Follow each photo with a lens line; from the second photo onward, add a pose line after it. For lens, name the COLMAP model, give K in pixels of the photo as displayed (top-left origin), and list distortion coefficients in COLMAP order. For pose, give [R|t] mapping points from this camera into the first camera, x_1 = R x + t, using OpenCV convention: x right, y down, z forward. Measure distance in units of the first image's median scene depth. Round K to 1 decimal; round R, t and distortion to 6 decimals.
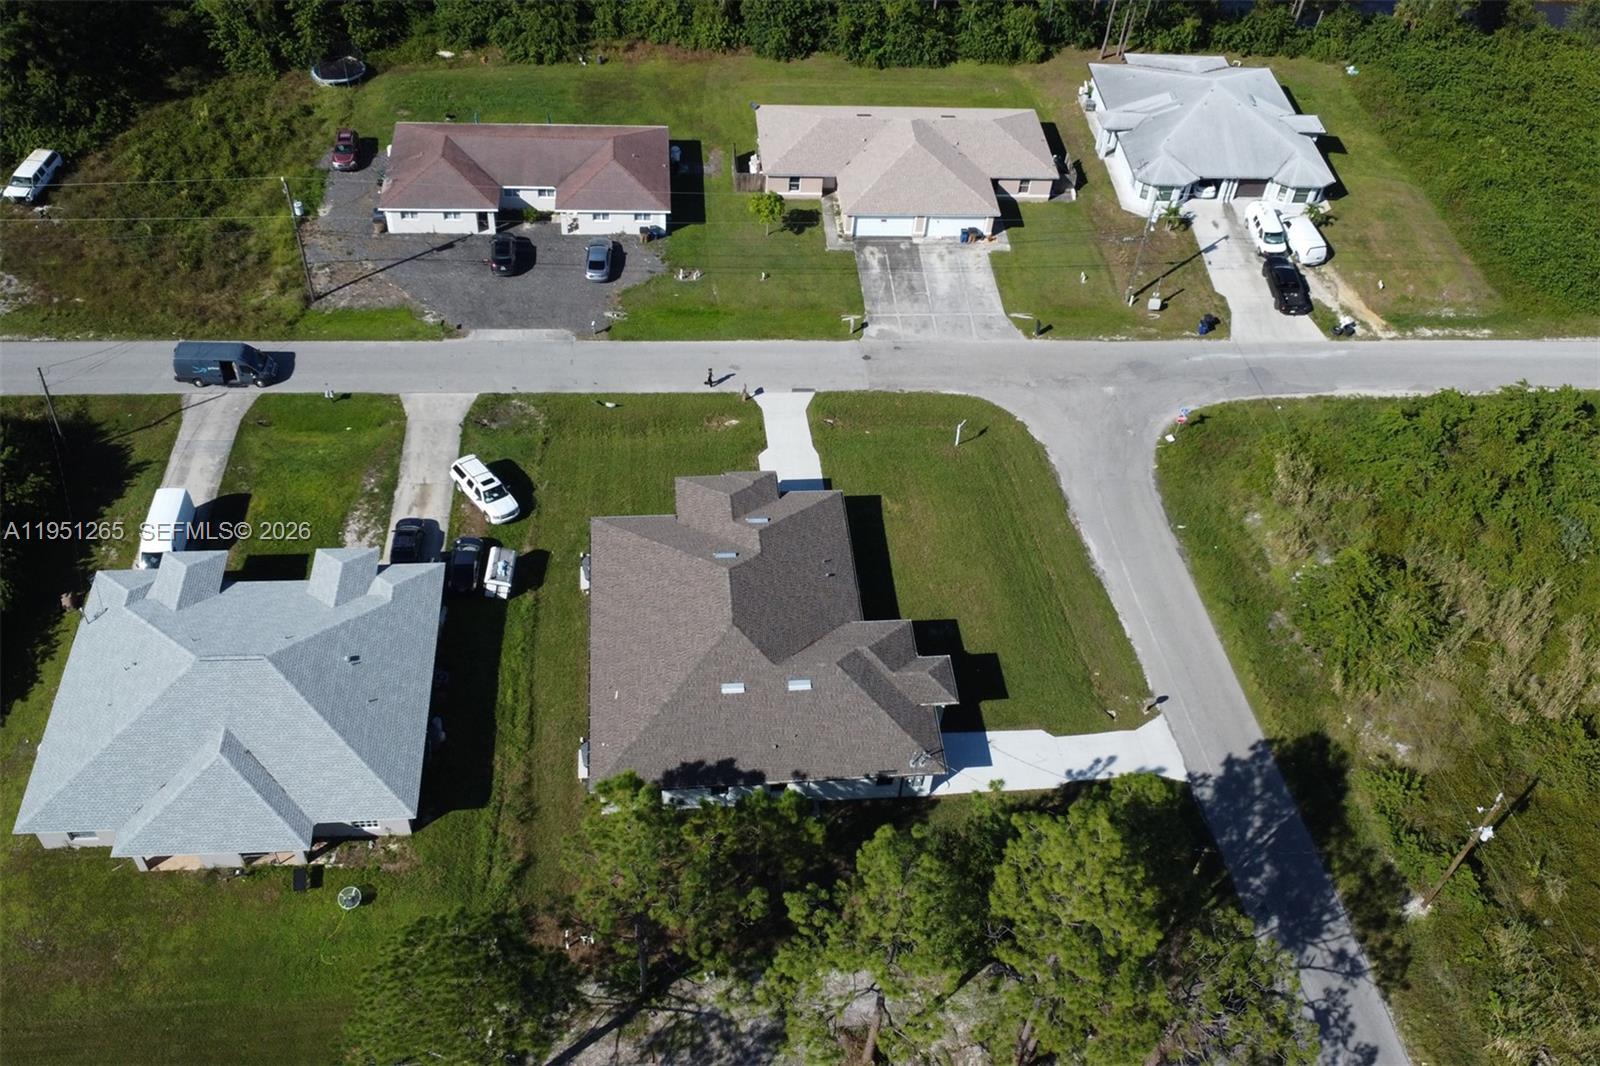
lens RADIAL K [[1447.6, 0, 853.6], [0, 1447.6, 517.9], [0, 0, 1]] dist [-0.014928, -0.030418]
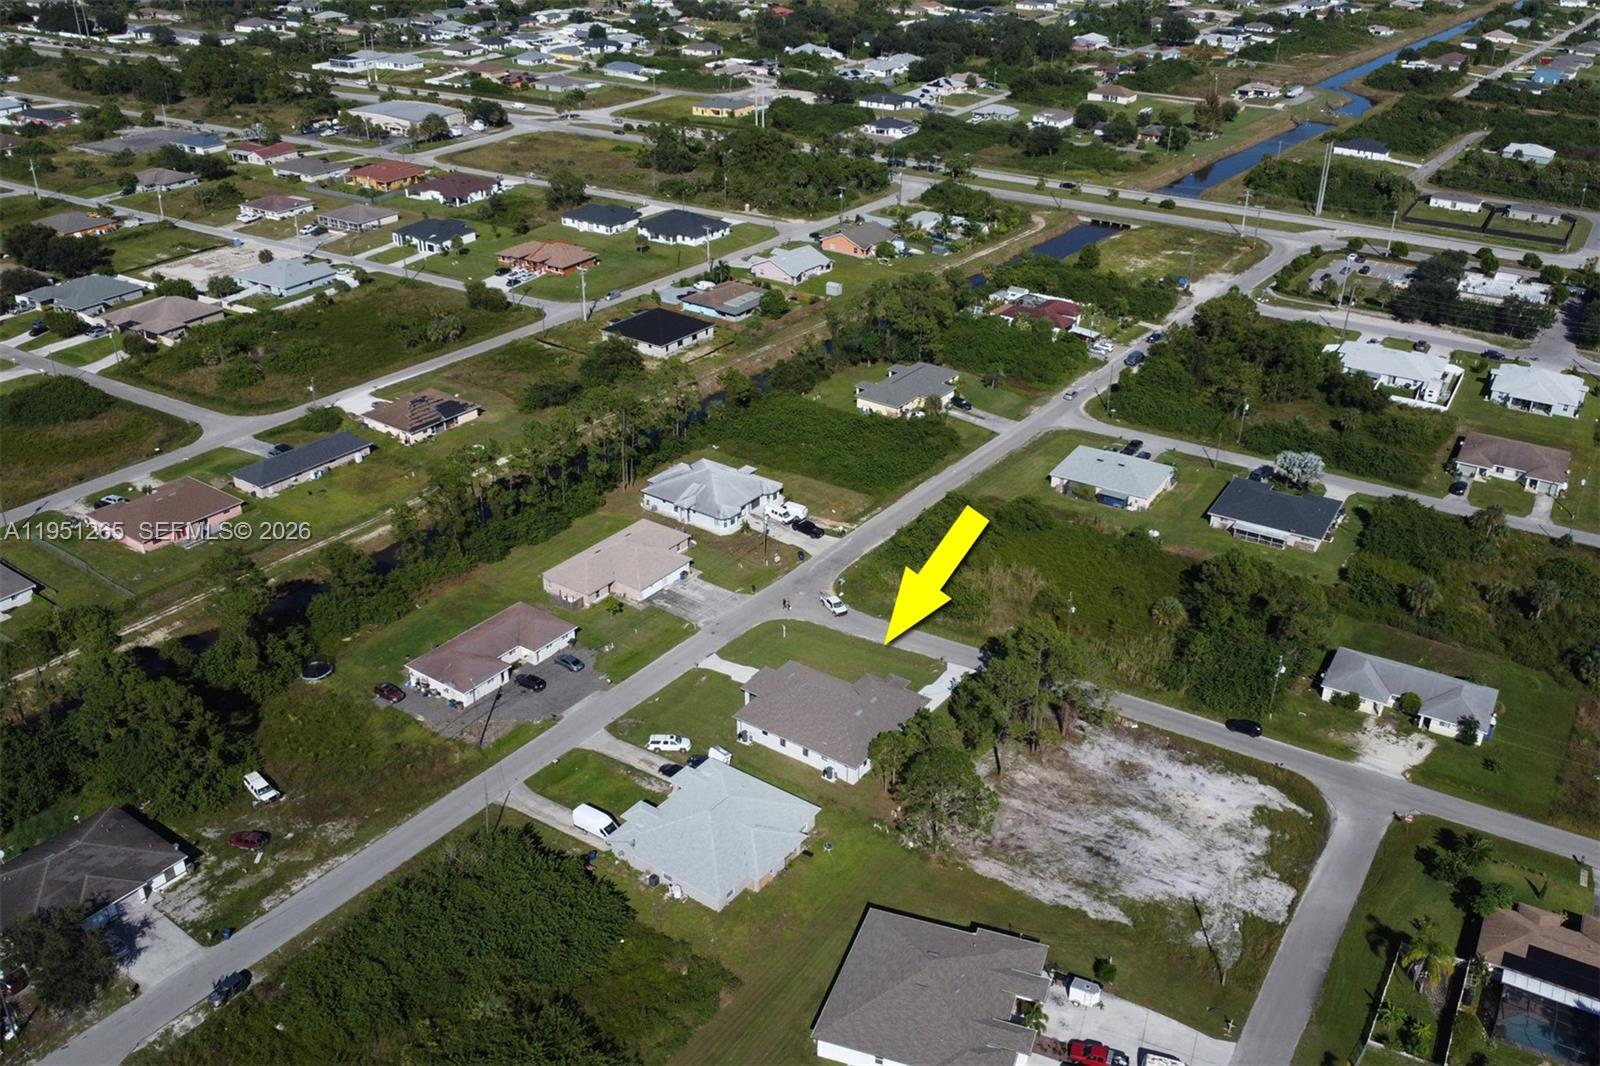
lens RADIAL K [[1377.5, 0, 822.4], [0, 1377.5, 542.2], [0, 0, 1]] dist [-0.011636, -0.037514]
pose [[0.656806, -0.415929, 0.628975, -1.067914], [0.575084, 0.815813, -0.061050, -0.006729], [-0.487733, 0.401811, 0.775025, -0.643263]]
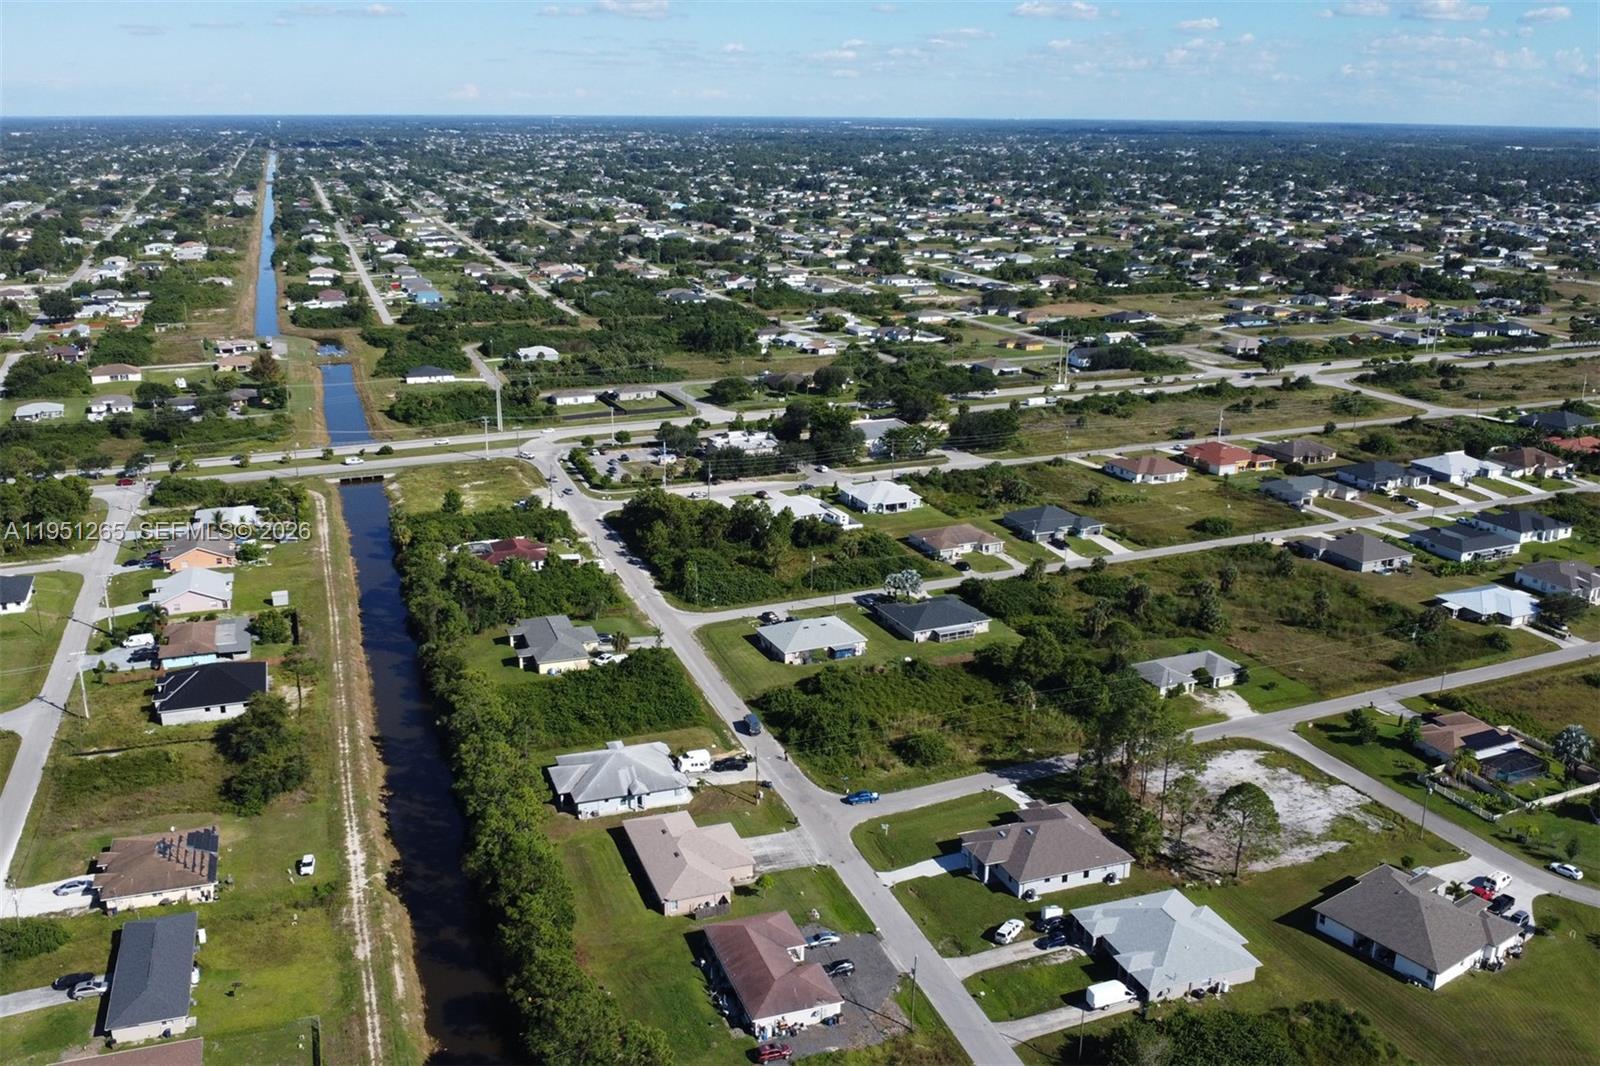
lens RADIAL K [[1412.8, 0, 779.3], [0, 1412.8, 531.0], [0, 0, 1]] dist [-0.014957, -0.025966]
pose [[-0.231019, -0.363112, 0.902651, -1.621983], [0.689177, 0.593800, 0.415254, -1.294871], [-0.686779, 0.718018, 0.113070, 0.497907]]
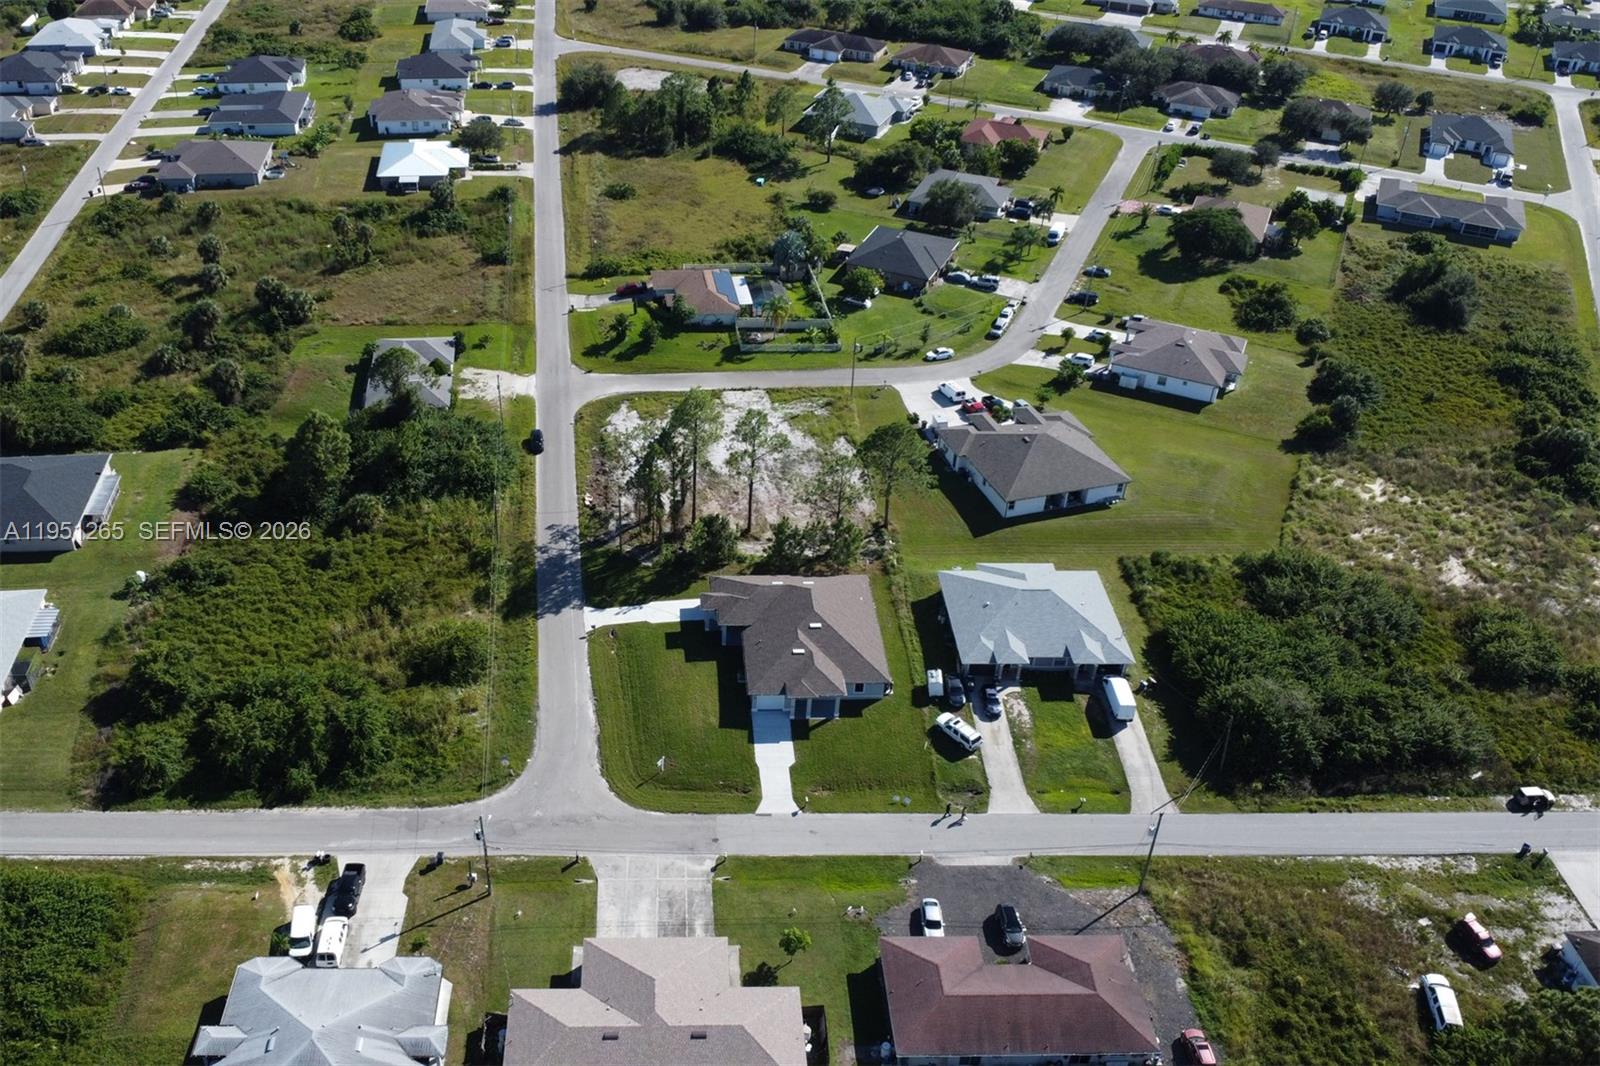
lens RADIAL K [[1387.9, 0, 722.0], [0, 1387.9, 531.4], [0, 0, 1]] dist [-0.014685, -0.038546]
pose [[-0.991629, -0.129063, -0.003705, 0.044762], [-0.022810, 0.146864, 0.988894, -1.423436], [-0.127086, 0.980701, -0.148578, 0.914401]]
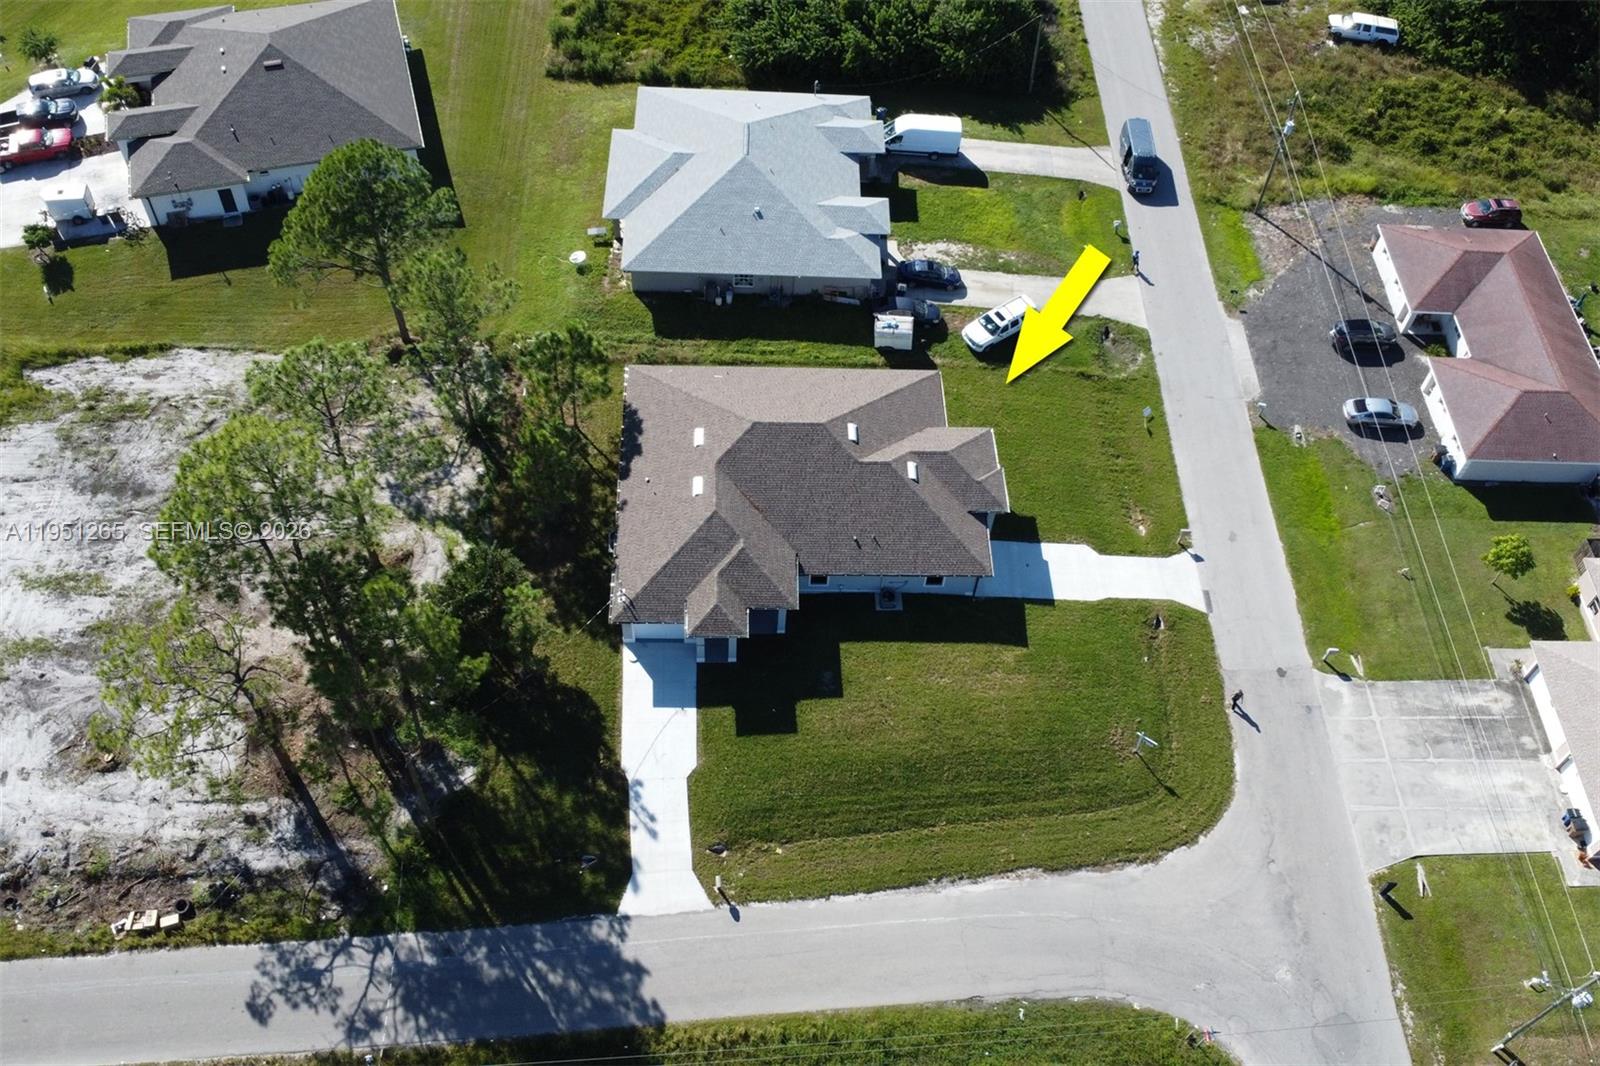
lens RADIAL K [[1377.5, 0, 822.4], [0, 1377.5, 542.2], [0, 0, 1]] dist [-0.011636, -0.037514]
pose [[-0.078182, 0.754848, -0.651223, 0.465780], [-0.770829, 0.368482, 0.519658, -0.335231], [0.632227, 0.542610, 0.553050, 0.390022]]
